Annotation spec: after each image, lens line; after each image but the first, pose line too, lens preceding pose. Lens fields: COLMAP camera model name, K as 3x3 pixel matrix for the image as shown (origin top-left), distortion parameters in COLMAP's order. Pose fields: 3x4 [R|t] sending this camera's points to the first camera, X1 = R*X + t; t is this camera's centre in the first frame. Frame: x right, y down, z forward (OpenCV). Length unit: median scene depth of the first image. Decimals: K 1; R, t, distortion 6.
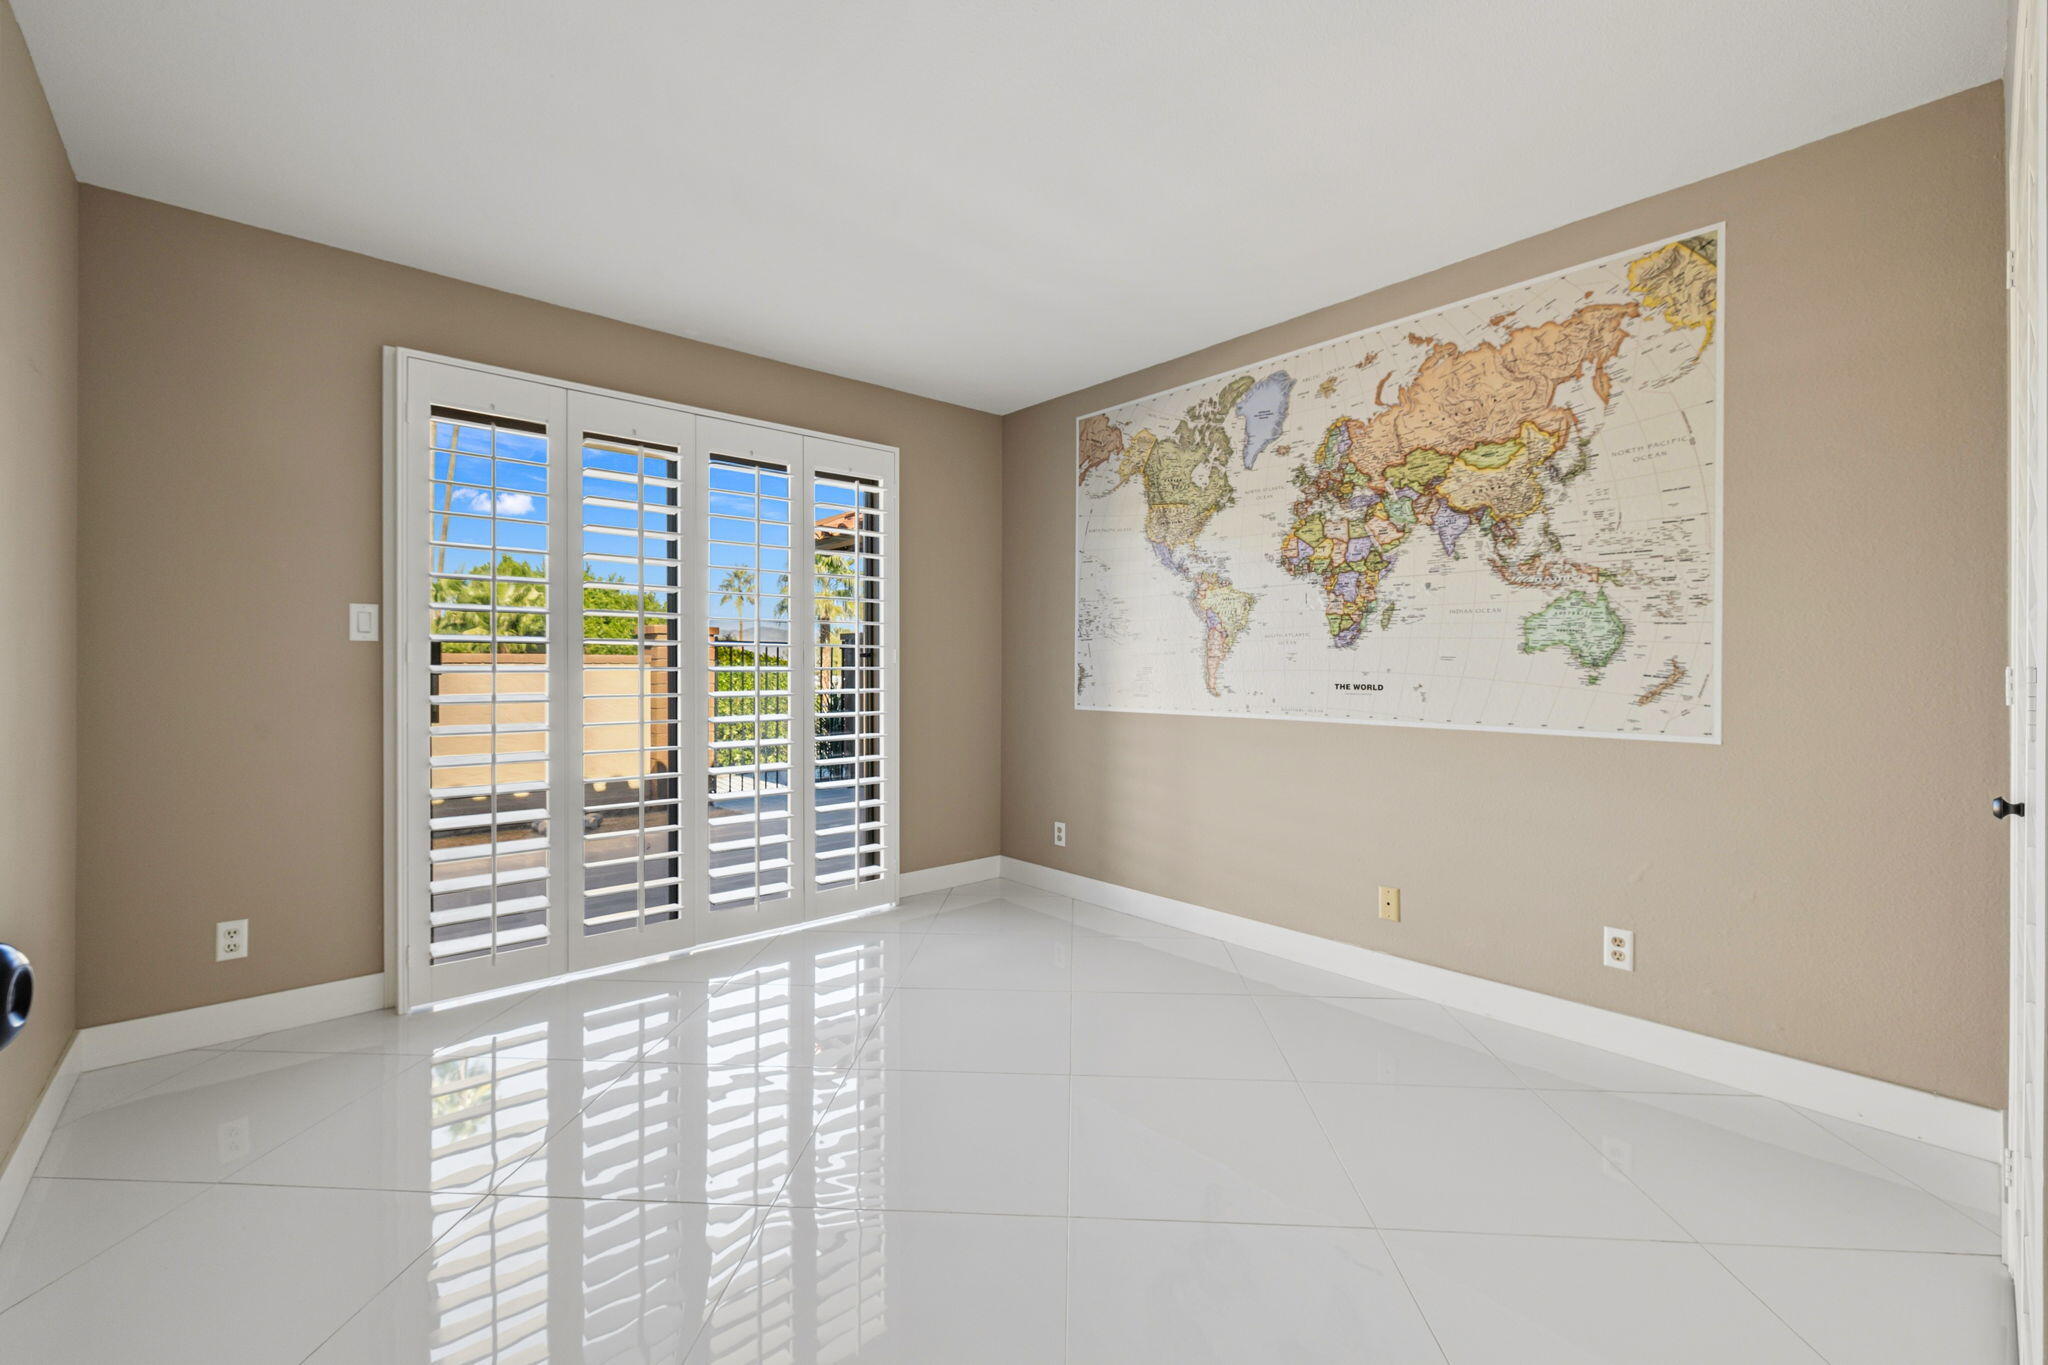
lens RADIAL K [[857.8, 0, 1026.6], [0, 857.8, 673.5], [0, 0, 1]] dist [0.000303, -0.000603]
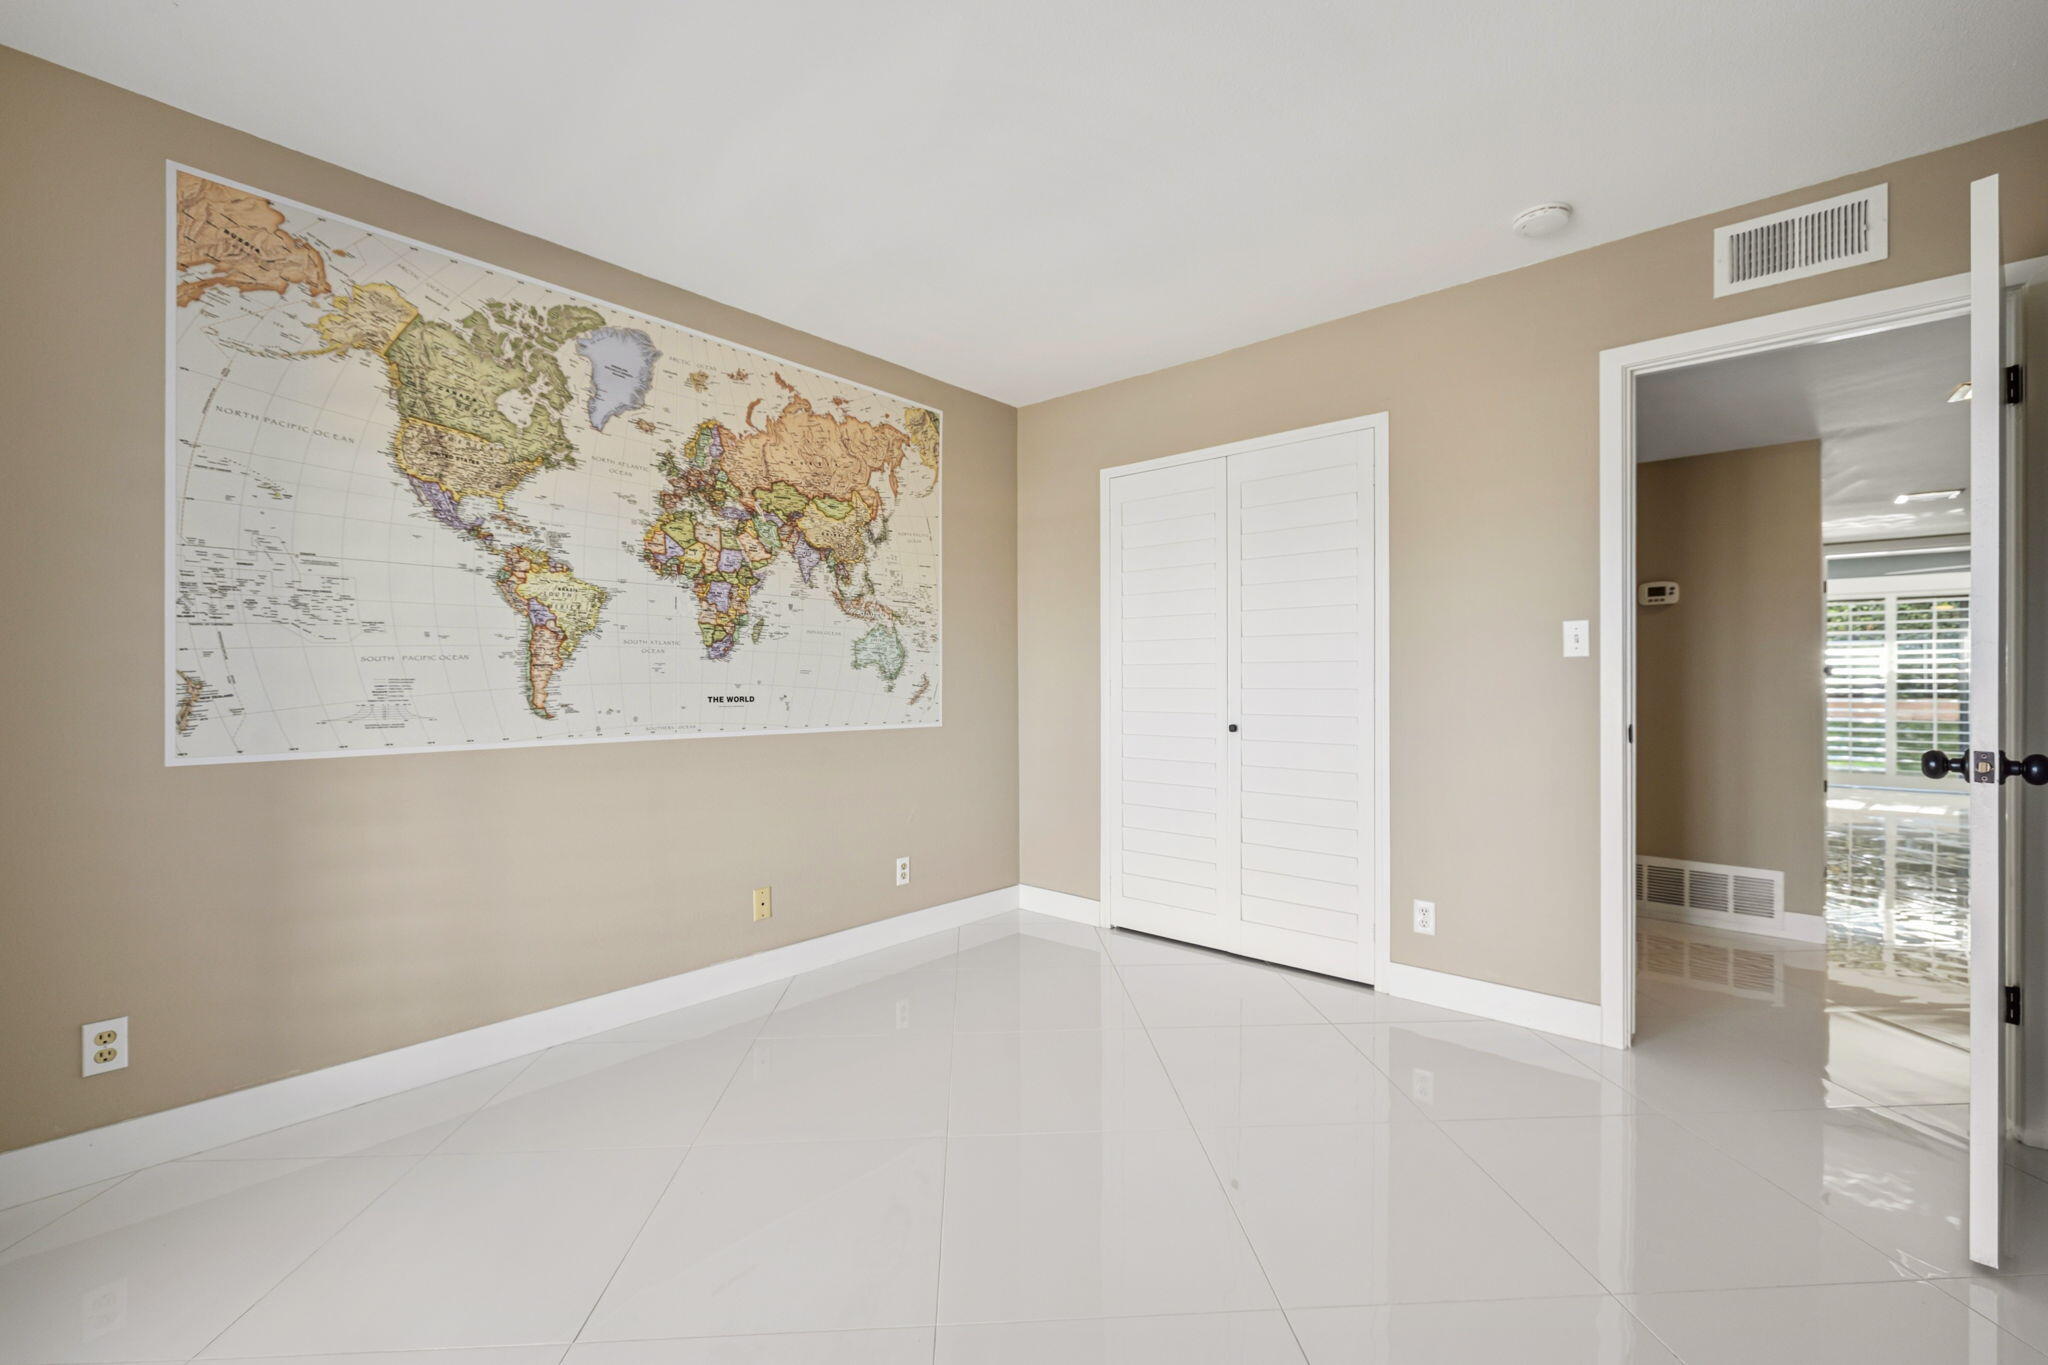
lens RADIAL K [[857.8, 0, 1026.6], [0, 857.8, 673.5], [0, 0, 1]] dist [0.000303, -0.000603]
pose [[-0.120566, -0.000312, 0.992705, -0.643366], [-0.001255, 0.999999, 0.000161, -0.014801], [-0.992704, -0.001226, -0.120566, 0.781848]]
